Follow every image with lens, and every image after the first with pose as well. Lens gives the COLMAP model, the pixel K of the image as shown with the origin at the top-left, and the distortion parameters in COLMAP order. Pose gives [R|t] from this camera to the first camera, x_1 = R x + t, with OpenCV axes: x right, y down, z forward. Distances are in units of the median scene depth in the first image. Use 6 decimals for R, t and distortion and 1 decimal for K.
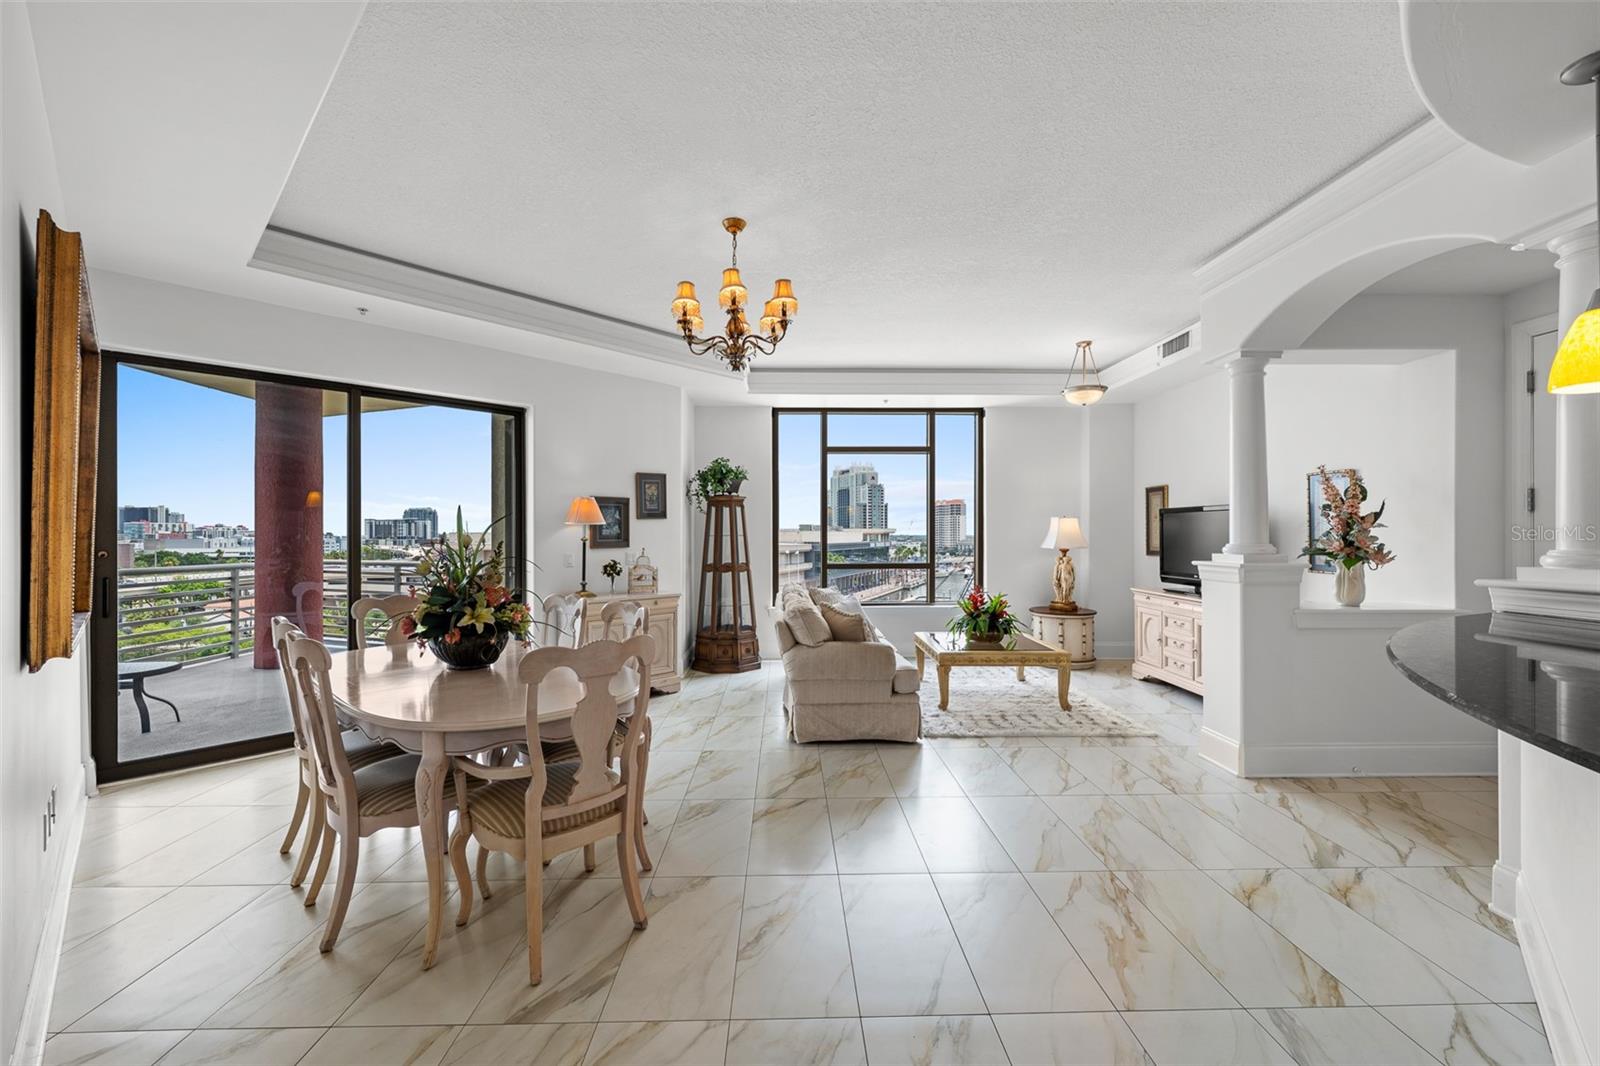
lens RADIAL K [[640.3, 0, 800.9], [0, 640.3, 533.1], [0, 0, 1]] dist [-0.006434, 0.000074]
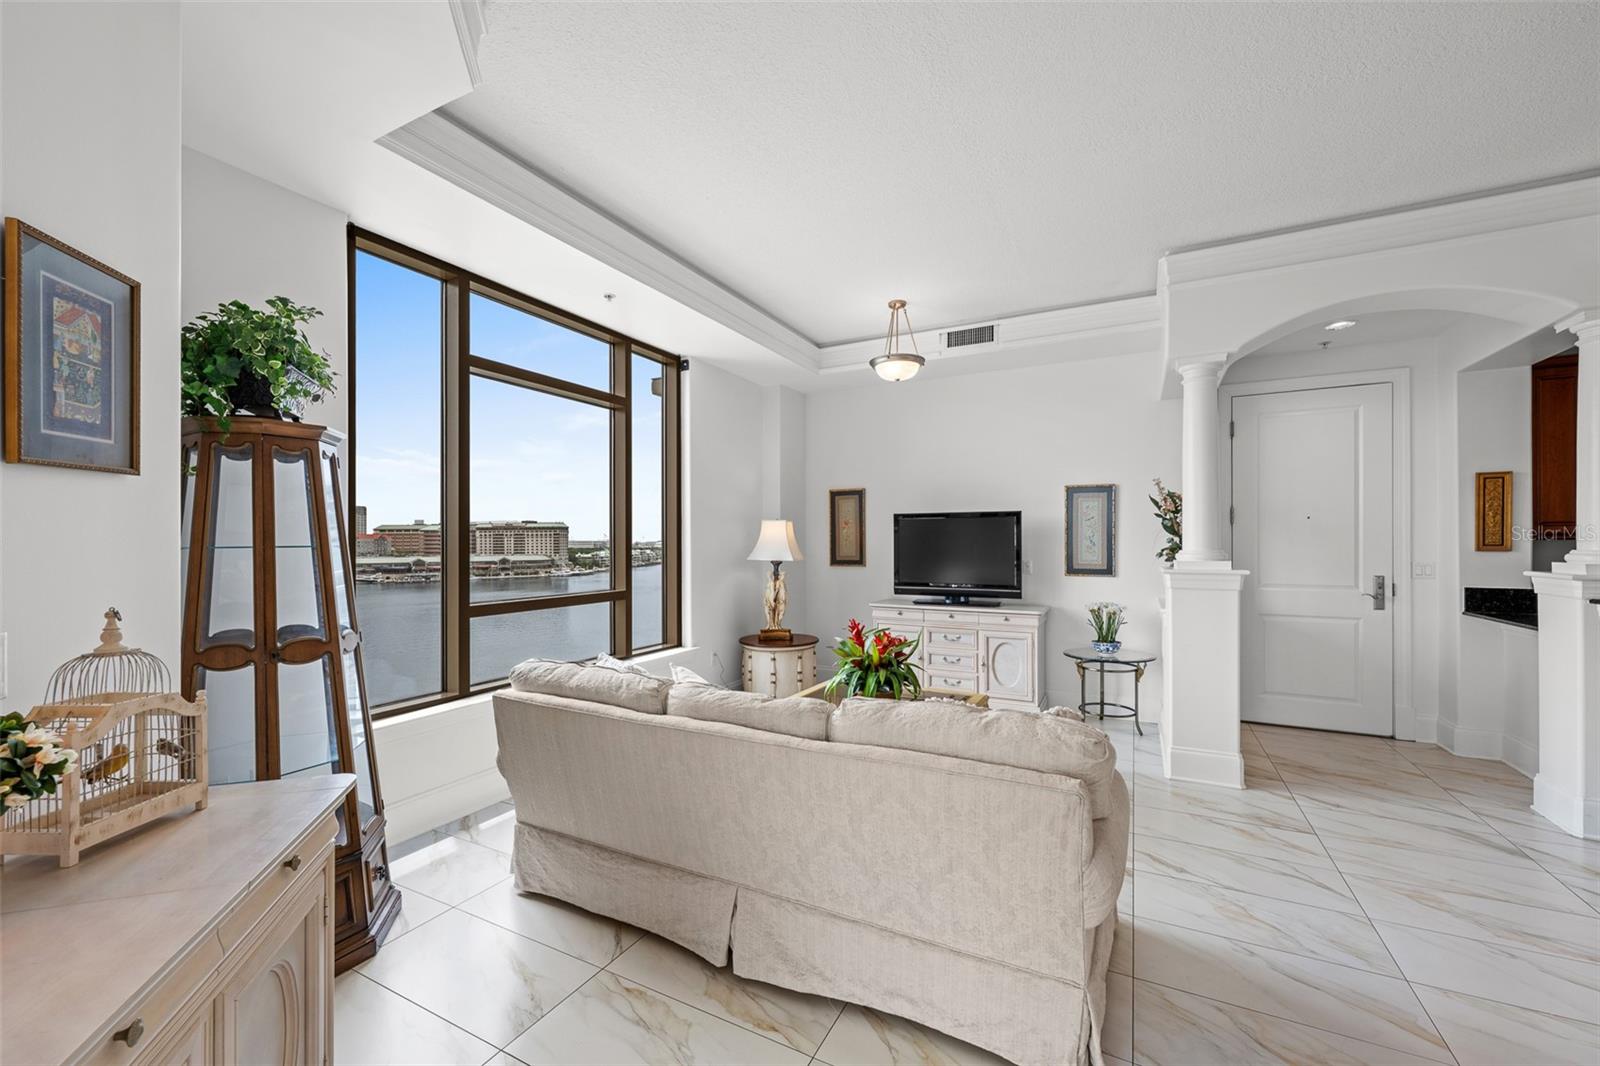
lens RADIAL K [[640.3, 0, 800.9], [0, 640.3, 534.4], [0, 0, 1]] dist [-0.006434, 0.000074]
pose [[0.482939, 0.009915, 0.875598, -0.325050], [-0.000563, 0.999939, -0.011012, 0.001403], [-0.875654, 0.004826, 0.482915, 0.727947]]
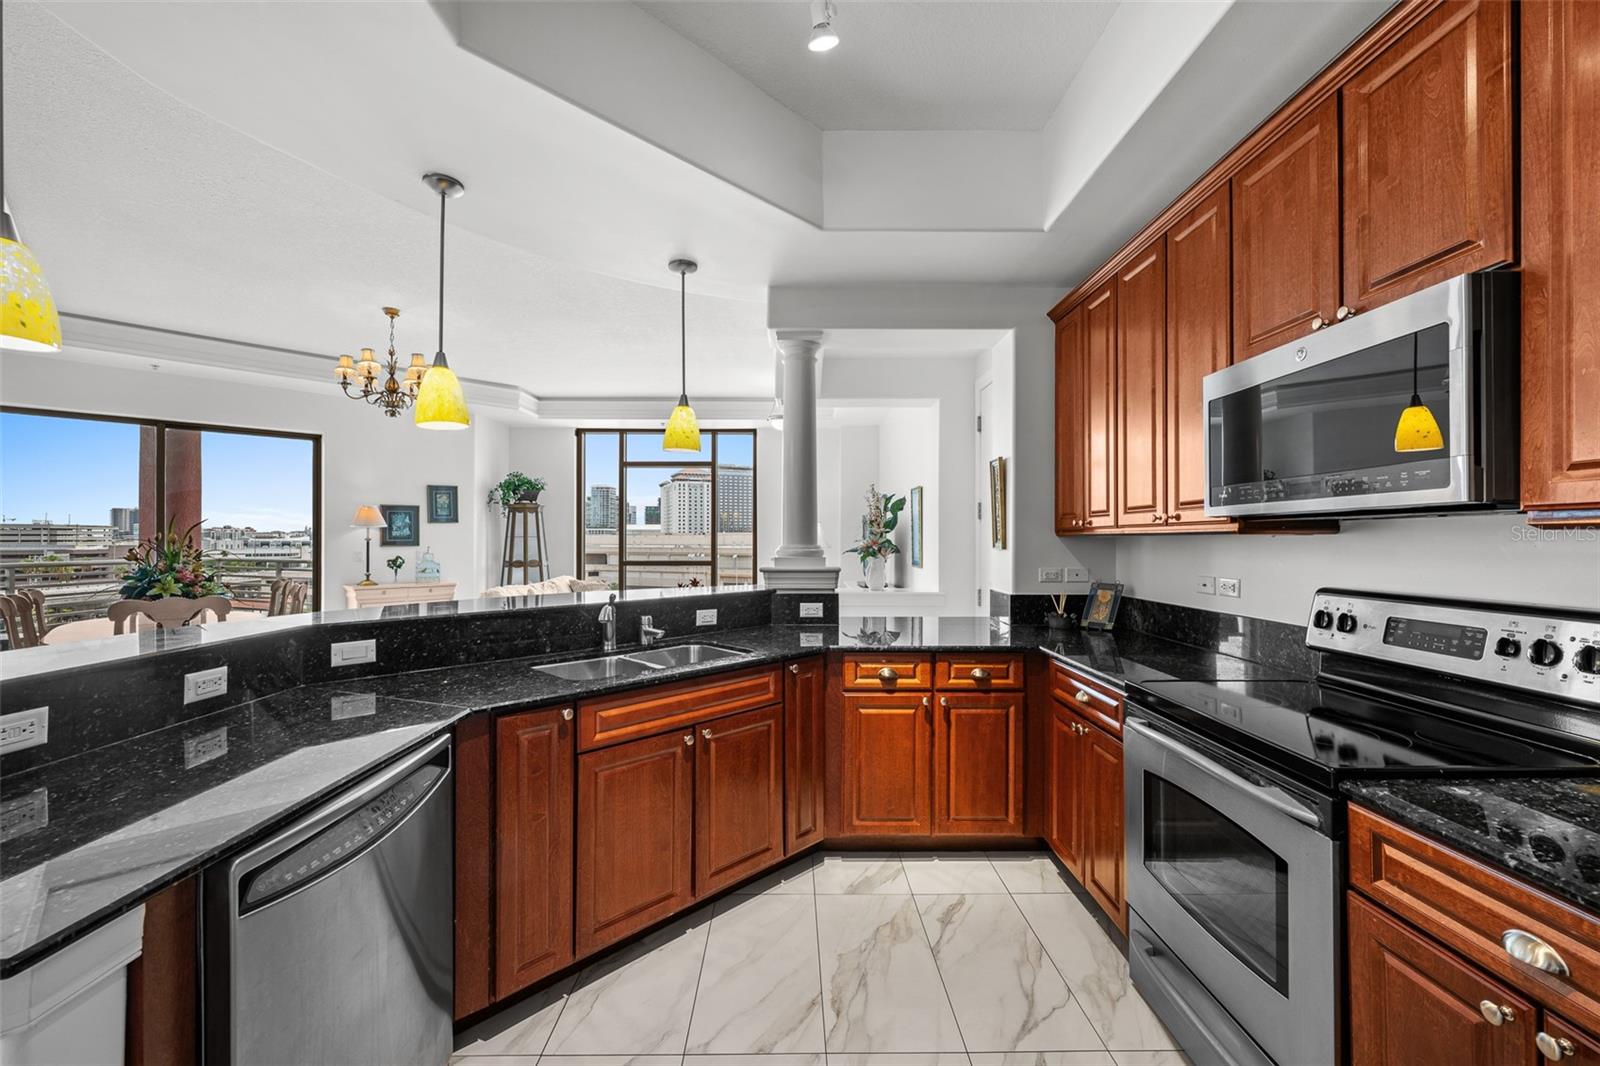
lens RADIAL K [[640.3, 0, 796.8], [0, 640.3, 535.3], [0, 0, 1]] dist [-0.006434, 0.000074]
pose [[0.999881, 0.002491, -0.015218, 0.489984], [-0.002510, 0.999996, -0.001177, 0.001391], [0.015215, 0.001215, 0.999884, -0.227196]]
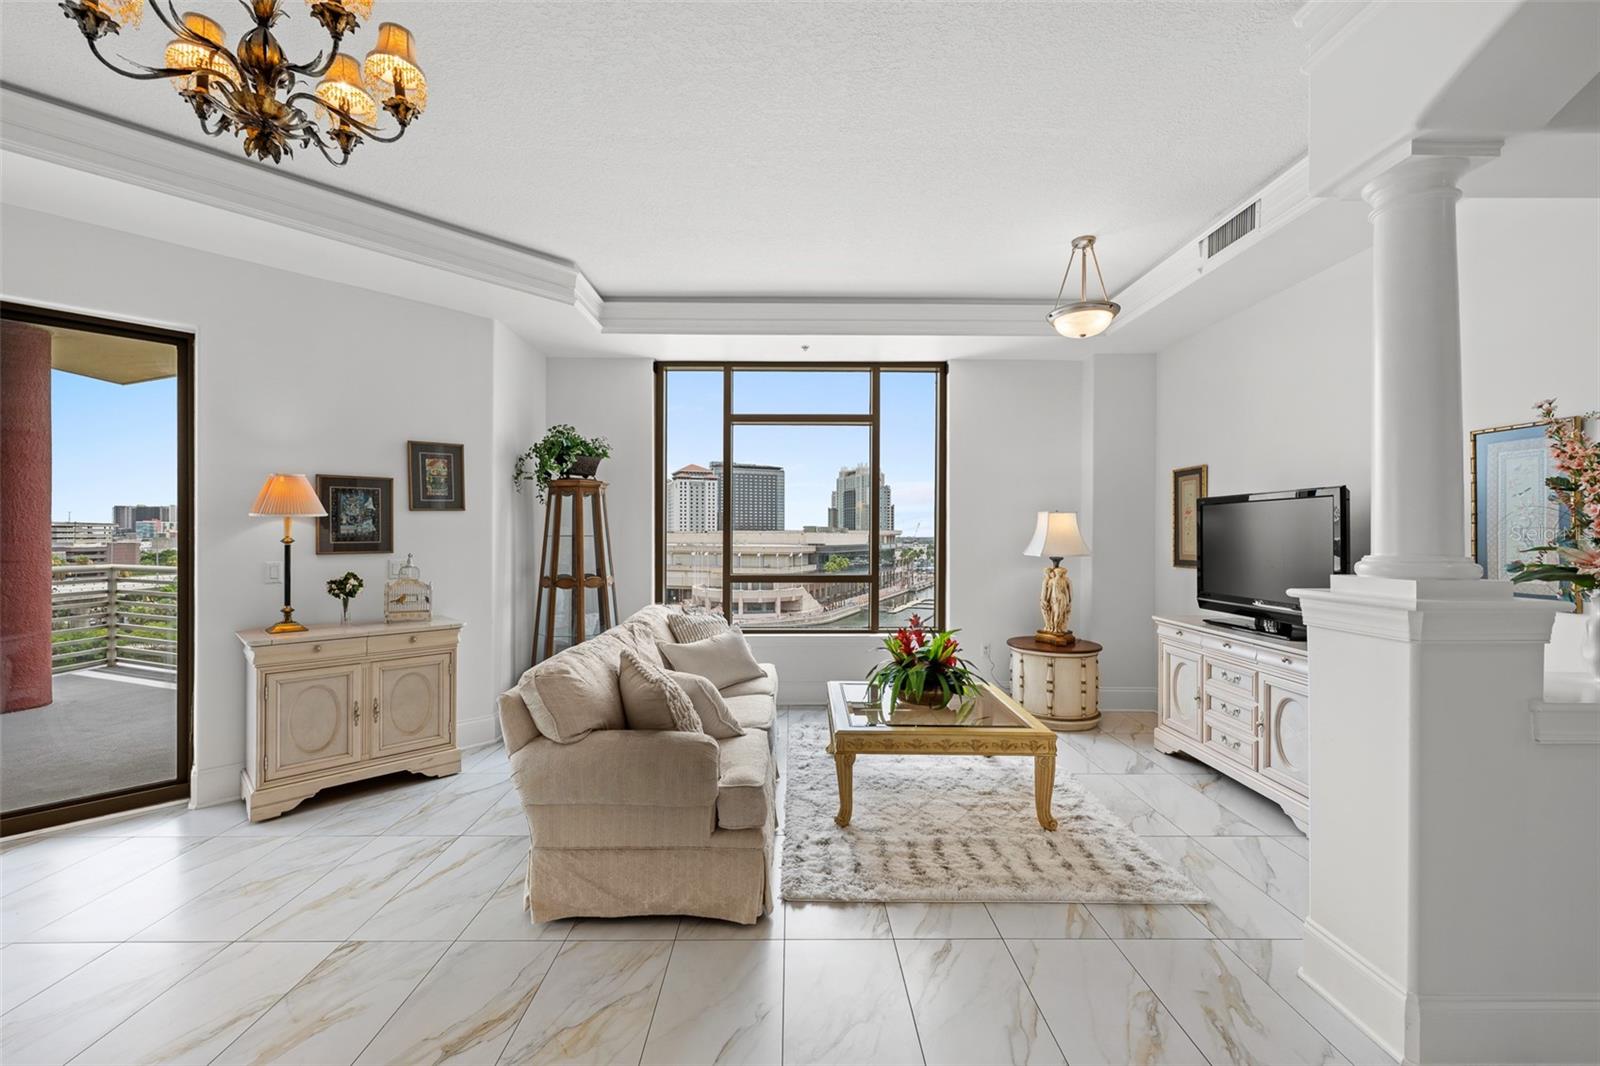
lens RADIAL K [[640.3, 0, 796.8], [0, 640.3, 536.5], [0, 0, 1]] dist [-0.006434, 0.000074]
pose [[0.999839, 0.003837, -0.017555, 0.167058], [-0.003782, 0.999988, 0.003152, 0.001429], [0.017567, -0.003085, 0.999841, 0.351185]]
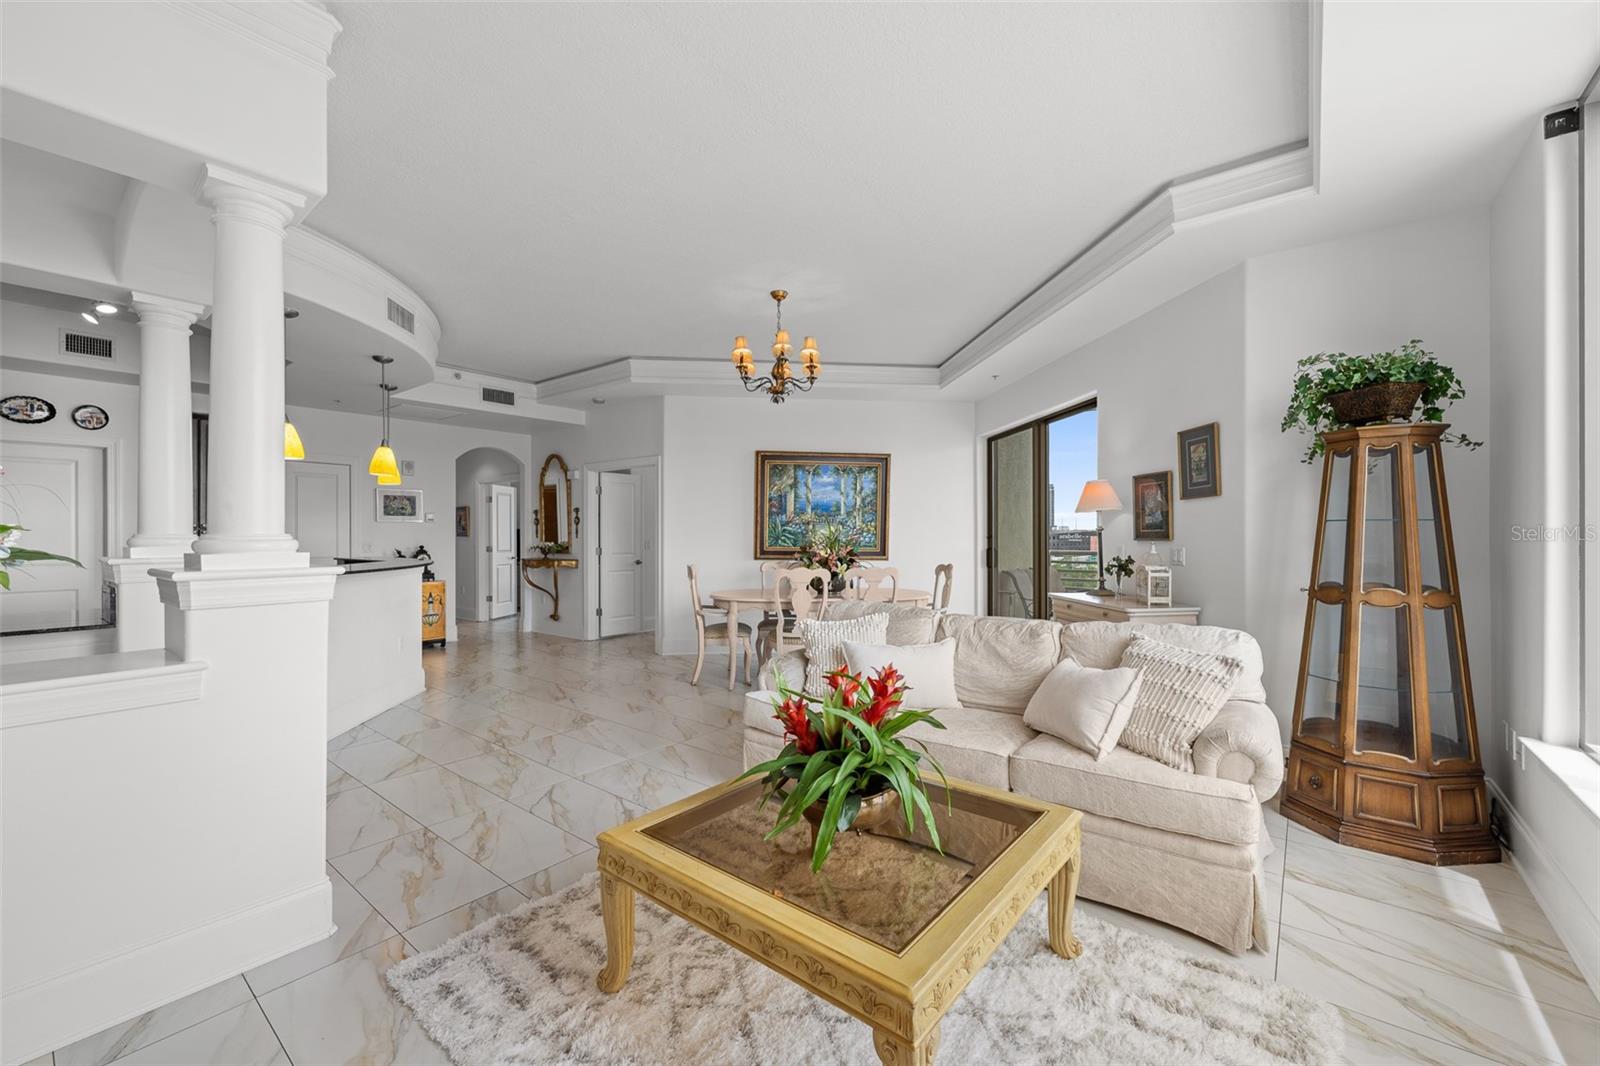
lens RADIAL K [[640.3, 0, 798.2], [0, 640.3, 537.6], [0, 0, 1]] dist [-0.006434, 0.000074]
pose [[-0.645805, 0.007991, -0.763460, 0.554640], [0.005099, 0.999968, 0.006153, 0.012853], [0.763485, 0.000081, -0.645825, 1.171558]]
